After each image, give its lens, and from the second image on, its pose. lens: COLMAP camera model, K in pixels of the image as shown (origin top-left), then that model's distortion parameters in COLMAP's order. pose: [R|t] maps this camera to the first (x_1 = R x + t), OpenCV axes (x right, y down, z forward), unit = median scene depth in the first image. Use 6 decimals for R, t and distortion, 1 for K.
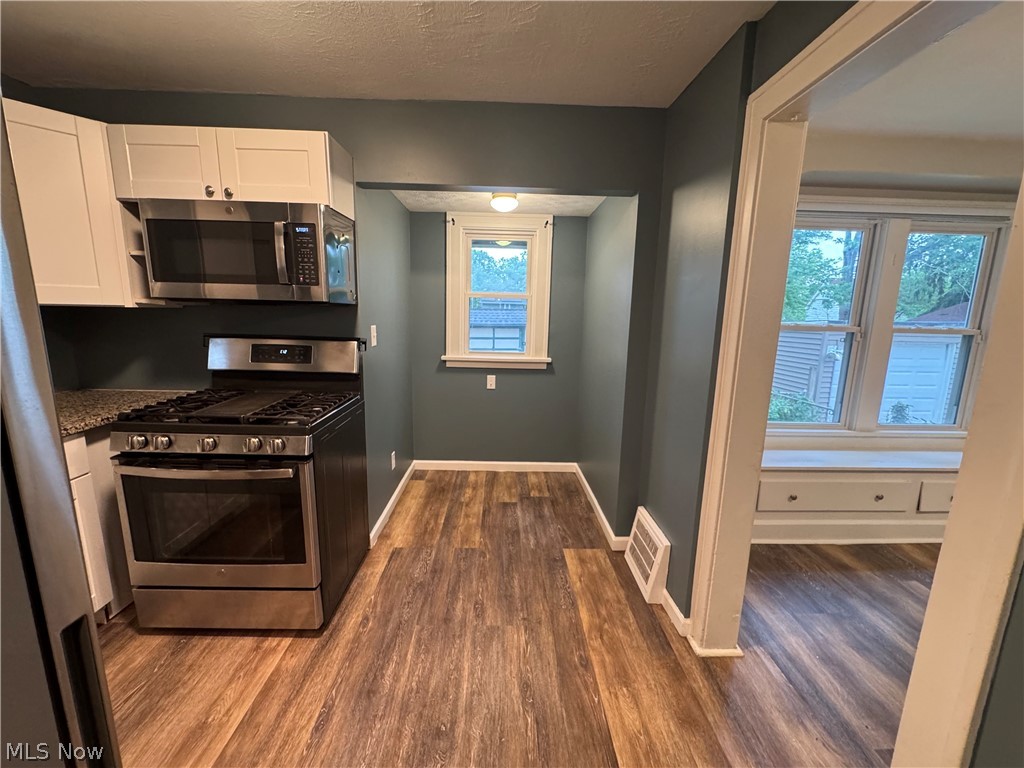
lens RADIAL K [[408.1, 0, 513.1], [0, 408.1, 381.9], [0, 0, 1]] dist [0.002920, 0.000067]
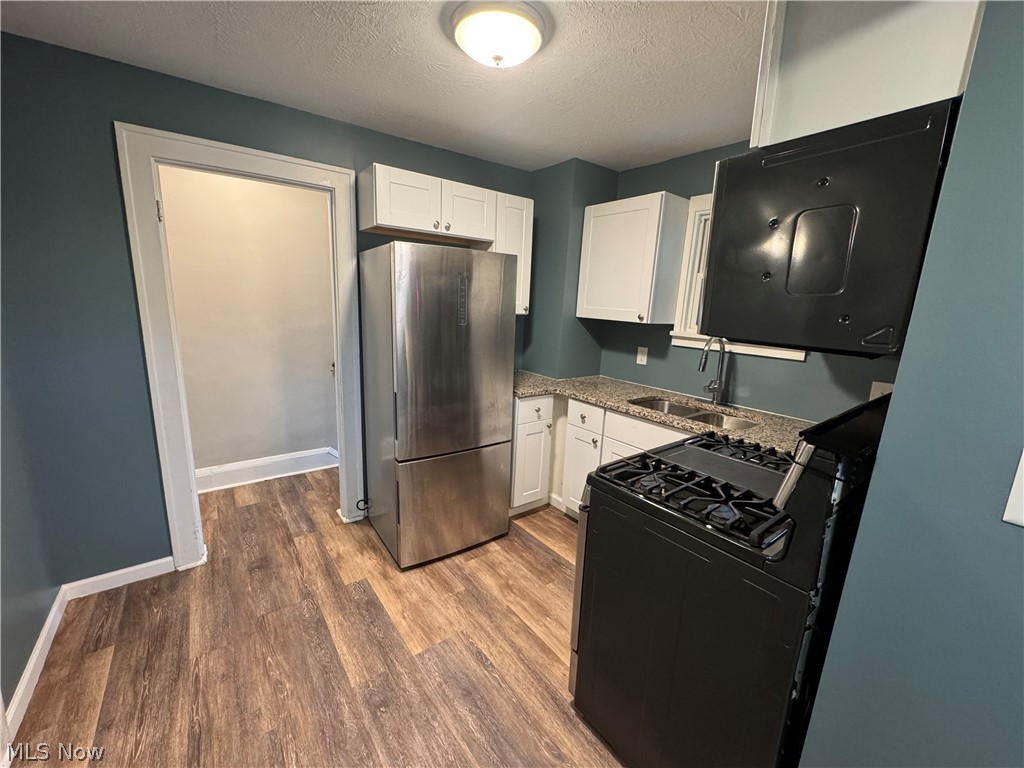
lens RADIAL K [[408.1, 0, 511.5], [0, 408.1, 384.7], [0, 0, 1]] dist [0.002920, 0.000067]
pose [[-0.812745, 0.064346, -0.579055, 0.110857], [-0.153867, 0.934890, 0.319851, -0.319602], [0.561934, 0.349055, -0.749927, 1.522462]]
